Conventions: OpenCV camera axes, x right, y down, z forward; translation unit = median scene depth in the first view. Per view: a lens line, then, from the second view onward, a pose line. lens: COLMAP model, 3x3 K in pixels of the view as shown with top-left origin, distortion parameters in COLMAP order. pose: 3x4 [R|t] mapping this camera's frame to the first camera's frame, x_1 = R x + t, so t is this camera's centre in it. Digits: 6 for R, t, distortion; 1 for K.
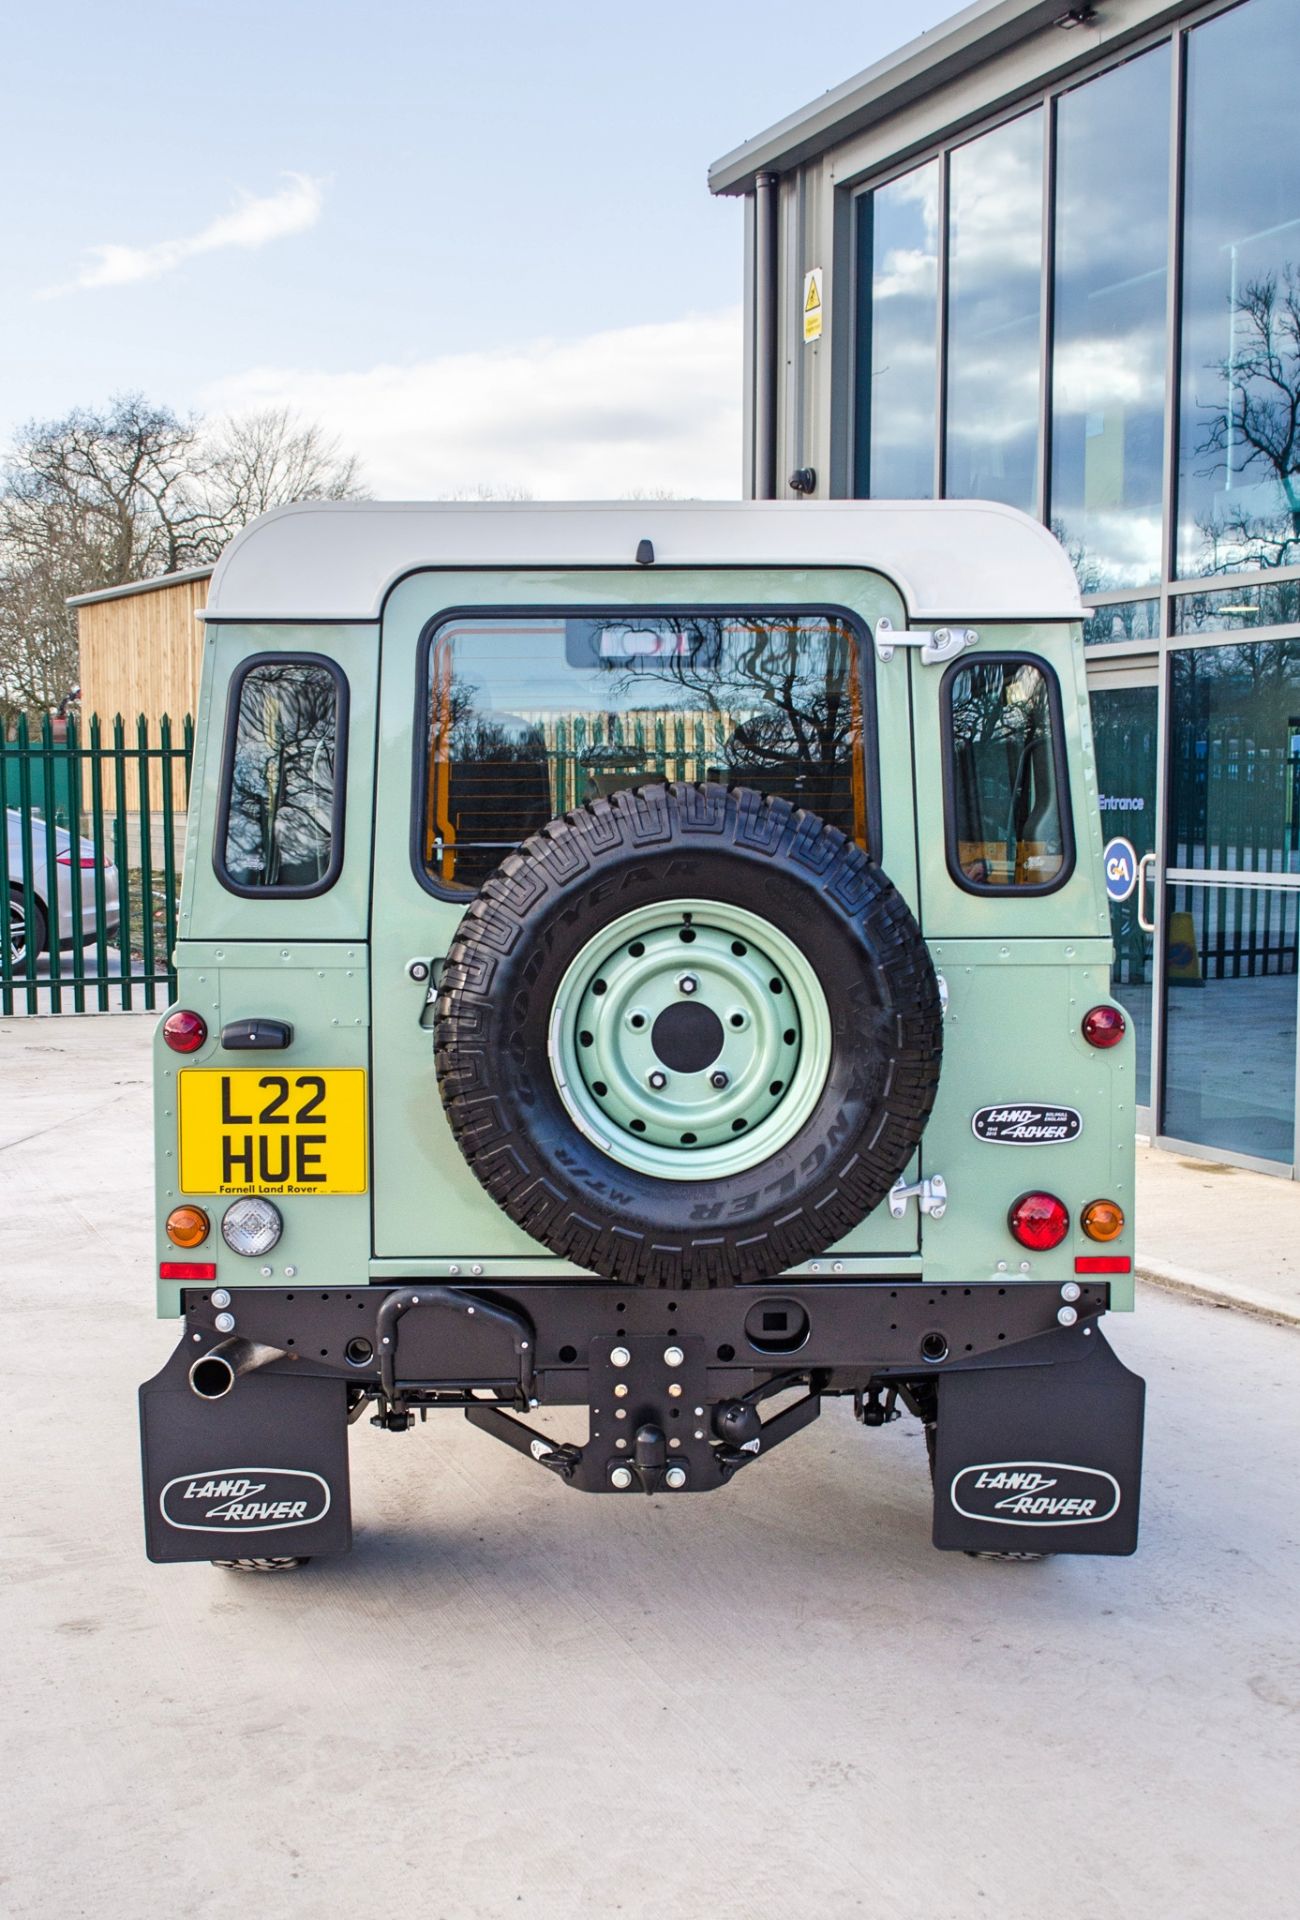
lens RADIAL K [[2530.5, 0, 599.0], [0, 2530.5, 1017.8], [0, 0, 1]] dist [0.005362, -0.013696]
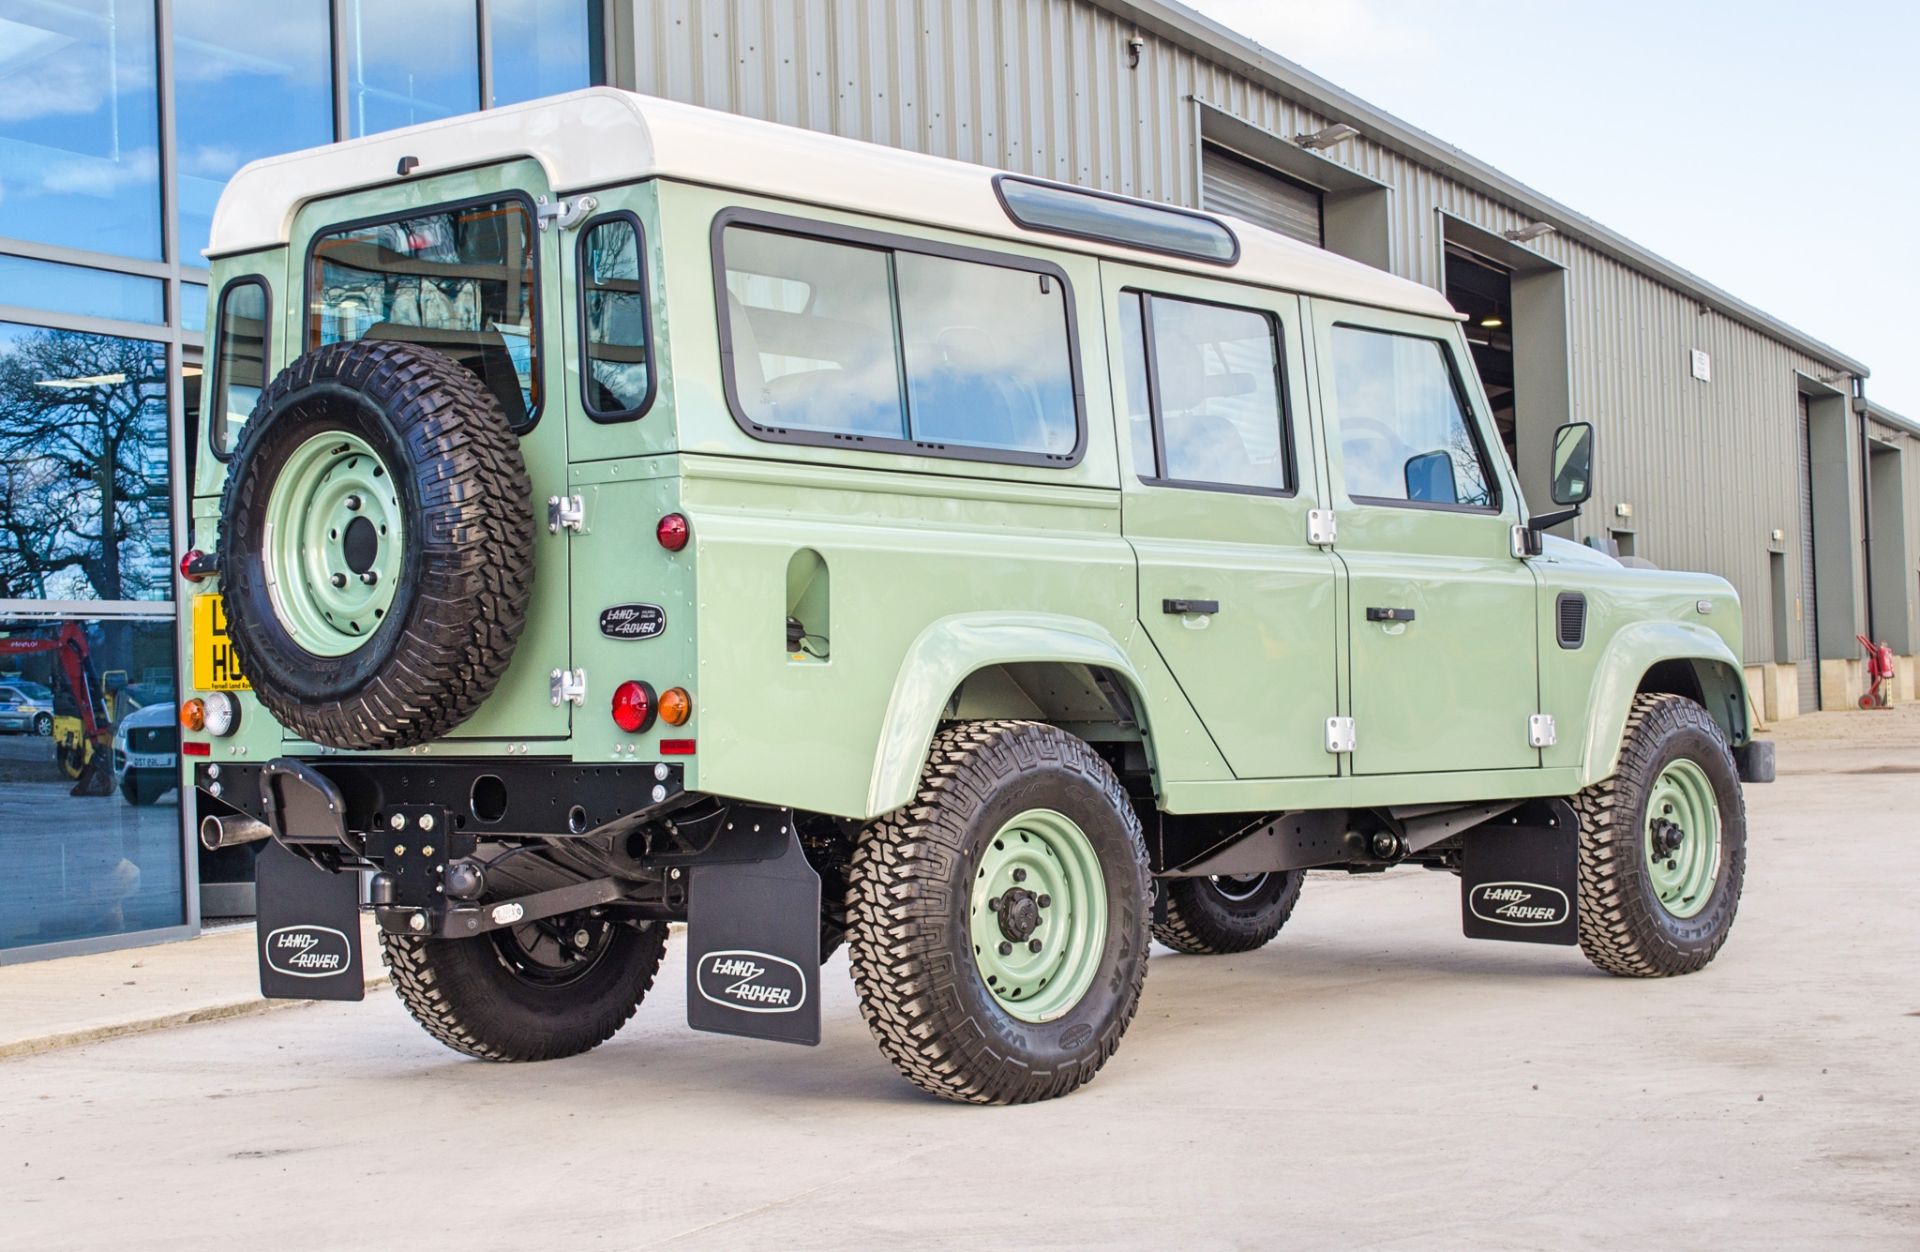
lens RADIAL K [[2966.2, 0, 1020.9], [0, 2966.2, 619.8], [0, 0, 1]] dist [-0.011236, -0.114173]
pose [[0.756980, -0.025953, -0.652922, 1.158298], [-0.038146, 0.995752, -0.083805, 0.144721], [0.652324, 0.088345, 0.752774, 0.115790]]
